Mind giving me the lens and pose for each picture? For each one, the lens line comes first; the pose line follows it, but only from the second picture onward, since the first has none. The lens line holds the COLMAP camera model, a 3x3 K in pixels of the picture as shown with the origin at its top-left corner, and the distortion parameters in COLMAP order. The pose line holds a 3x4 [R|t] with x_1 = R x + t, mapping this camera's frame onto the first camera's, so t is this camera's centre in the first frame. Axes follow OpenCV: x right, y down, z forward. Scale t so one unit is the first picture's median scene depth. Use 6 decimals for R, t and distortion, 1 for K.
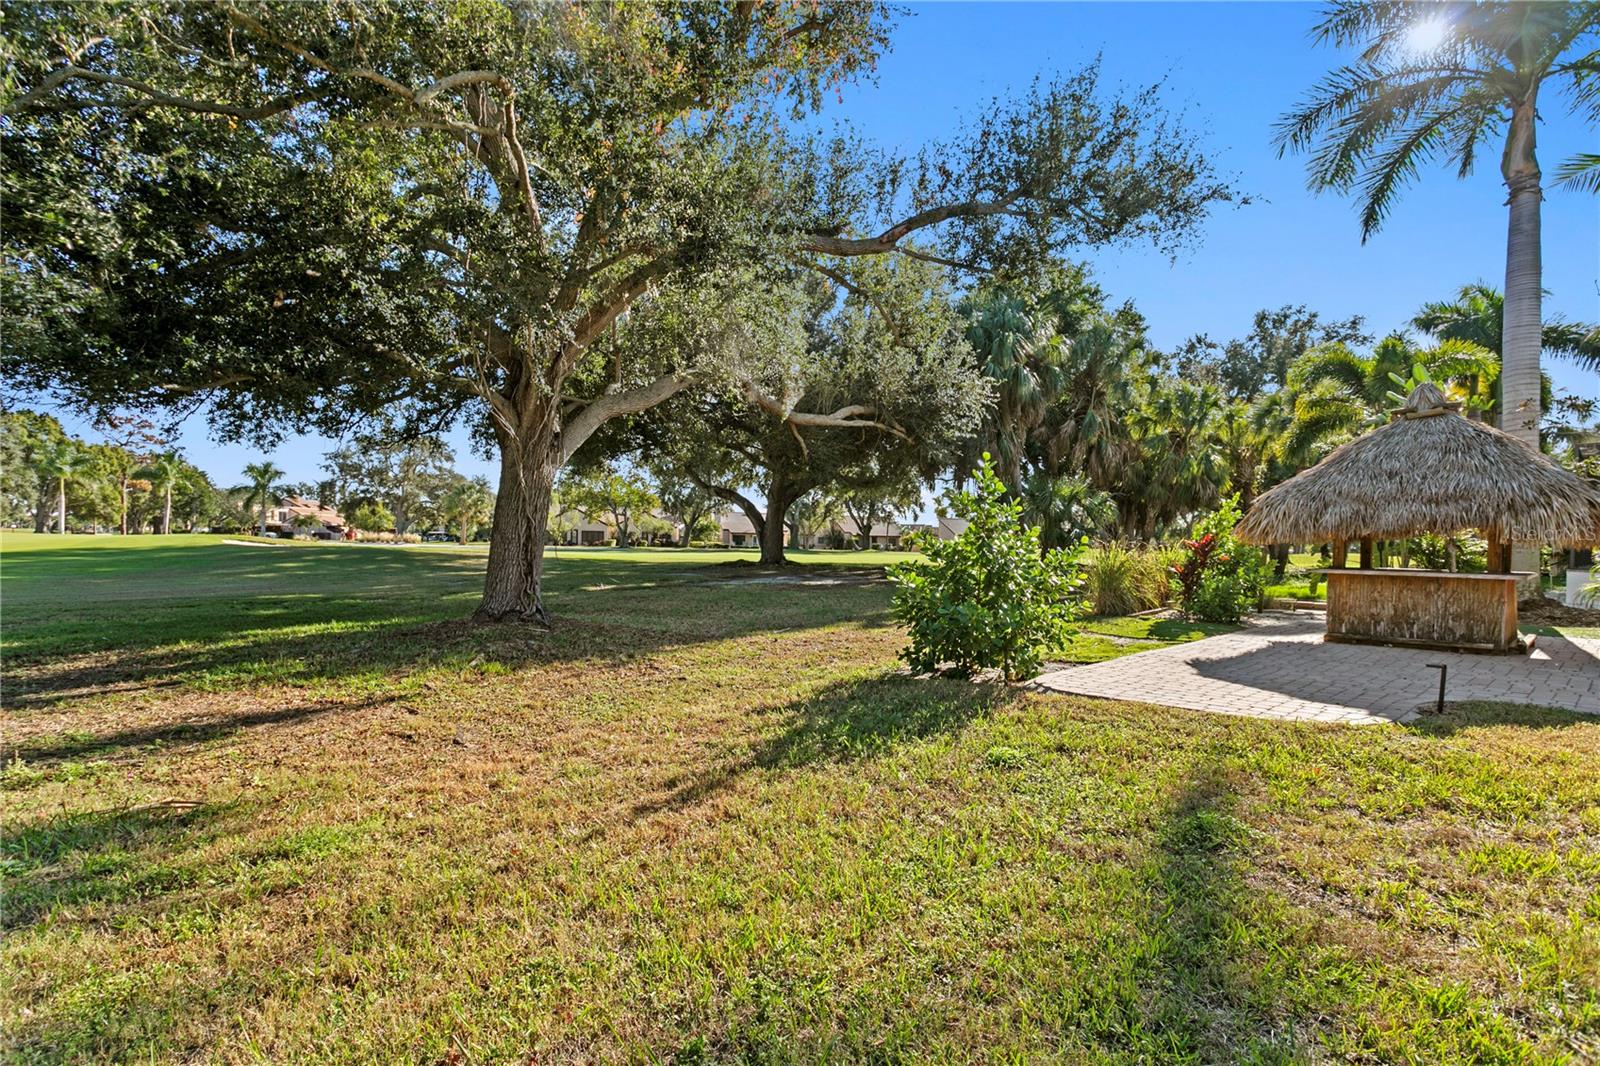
lens RADIAL K [[769.4, 0, 796.5], [0, 769.4, 547.6], [0, 0, 1]] dist [0.013178, 0.000161]
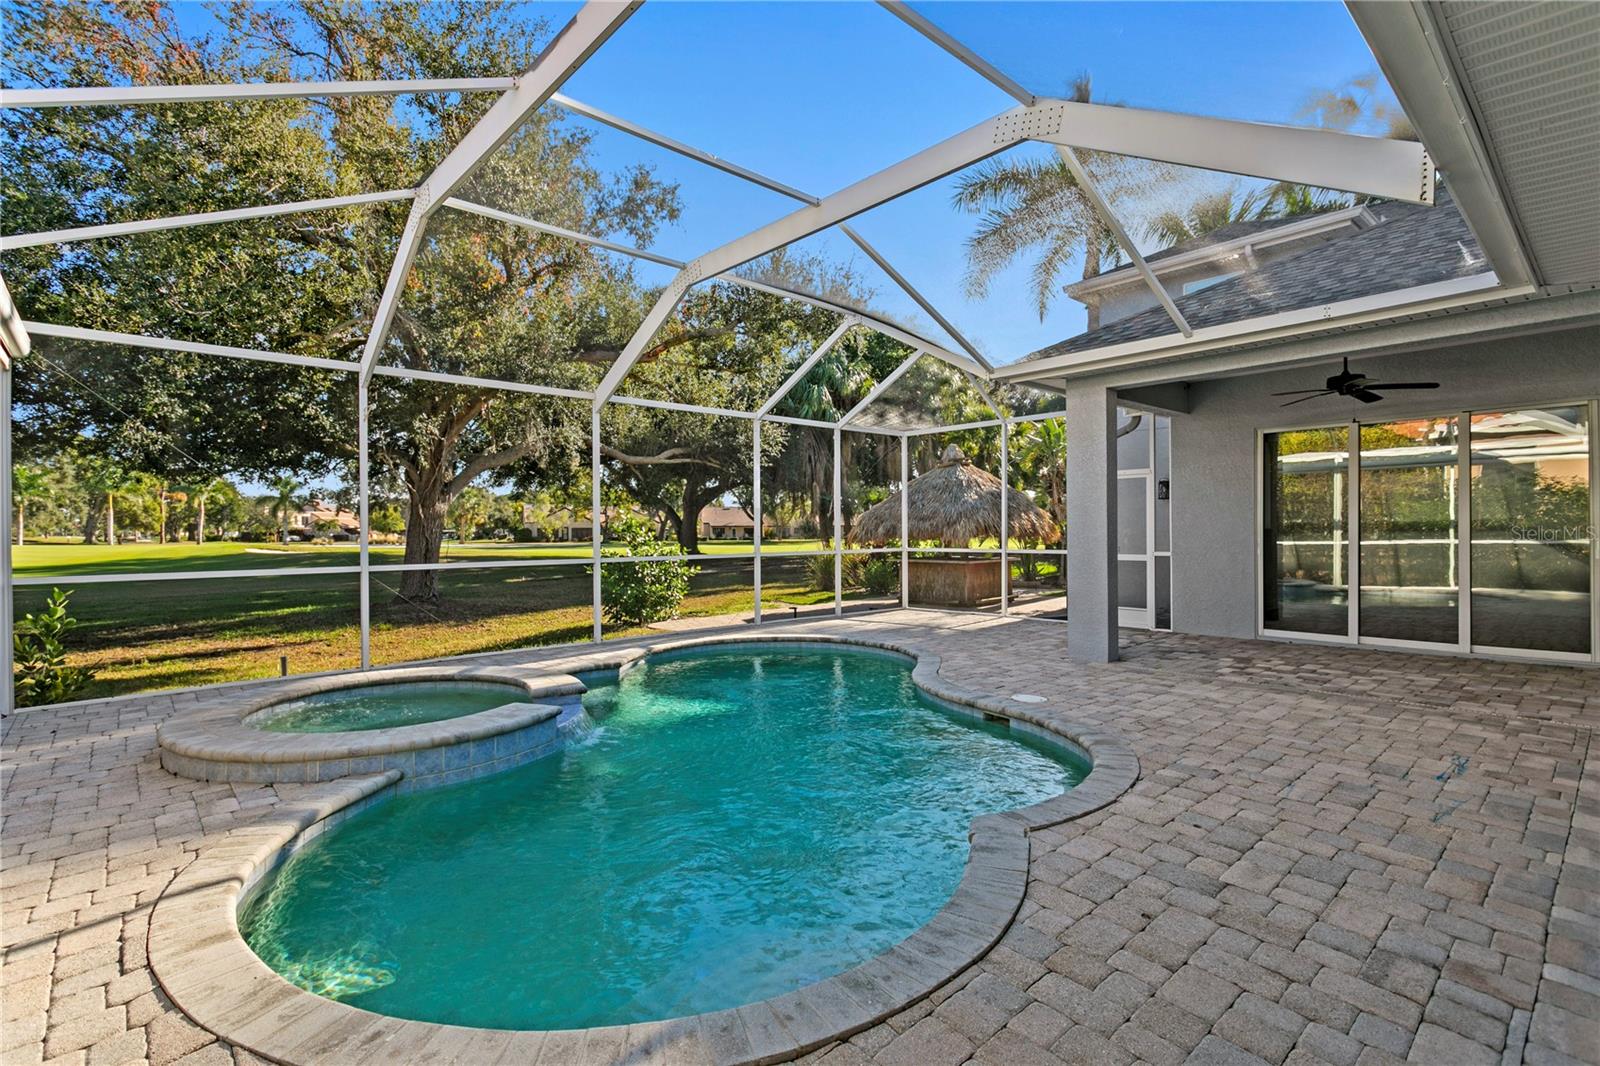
lens RADIAL K [[769.4, 0, 804.1], [0, 769.4, 524.0], [0, 0, 1]] dist [0.013178, 0.000161]
pose [[0.999498, -0.024358, -0.020255, 0.073090], [0.024071, 0.999608, -0.014286, -0.003989], [0.020595, 0.013791, 0.999693, -0.090402]]
